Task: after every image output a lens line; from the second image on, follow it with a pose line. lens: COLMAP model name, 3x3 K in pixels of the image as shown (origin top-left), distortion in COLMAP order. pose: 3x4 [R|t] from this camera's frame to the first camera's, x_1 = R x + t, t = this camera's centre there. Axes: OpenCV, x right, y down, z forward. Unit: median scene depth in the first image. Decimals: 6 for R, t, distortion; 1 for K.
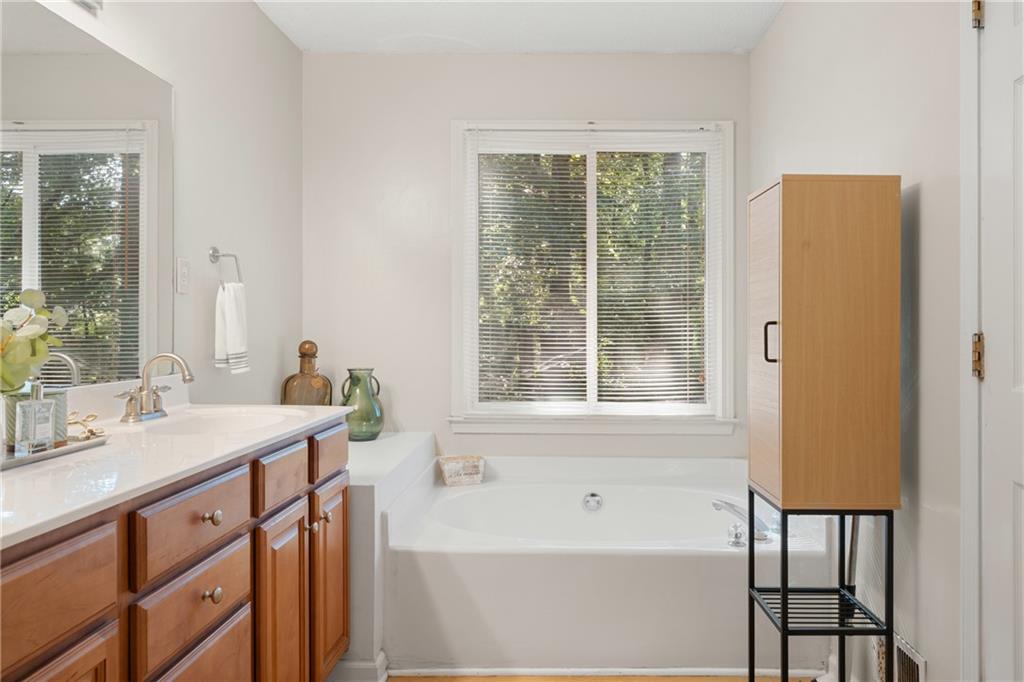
lens RADIAL K [[721.3, 0, 516.6], [0, 721.3, 333.5], [0, 0, 1]] dist [0.006174, 0.005507]
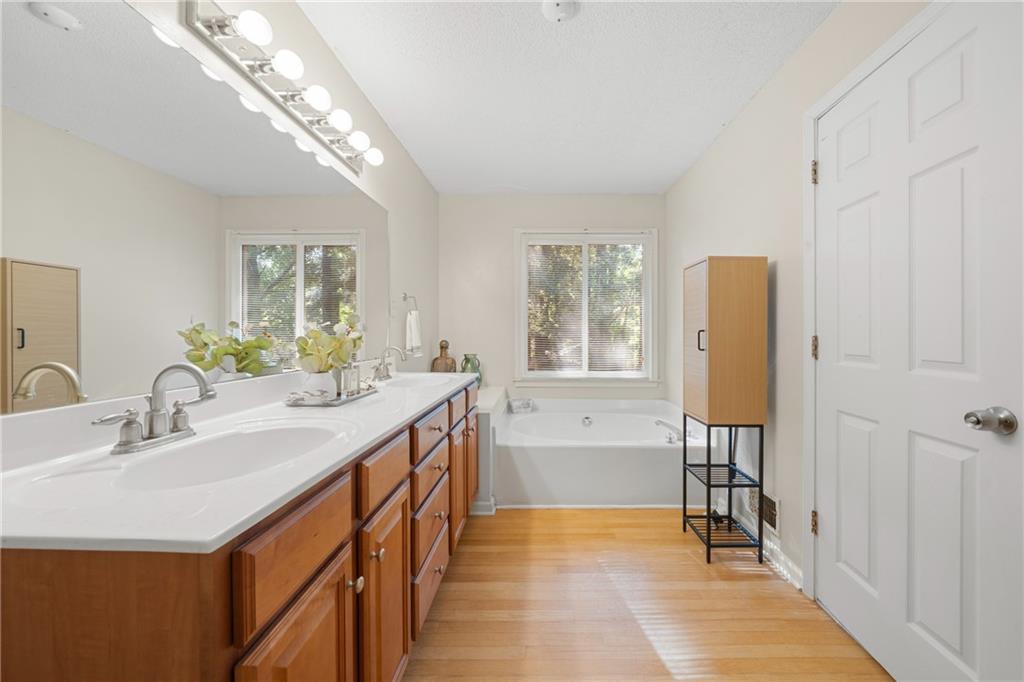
lens RADIAL K [[368.0, 0, 516.0], [0, 368.0, 337.9], [0, 0, 1]] dist [0.000121, -0.000294]
pose [[0.999999, -0.001197, 0.000814, -0.138917], [0.001194, 0.999992, 0.003785, 0.000366], [-0.000818, -0.003784, 0.999993, -0.010777]]
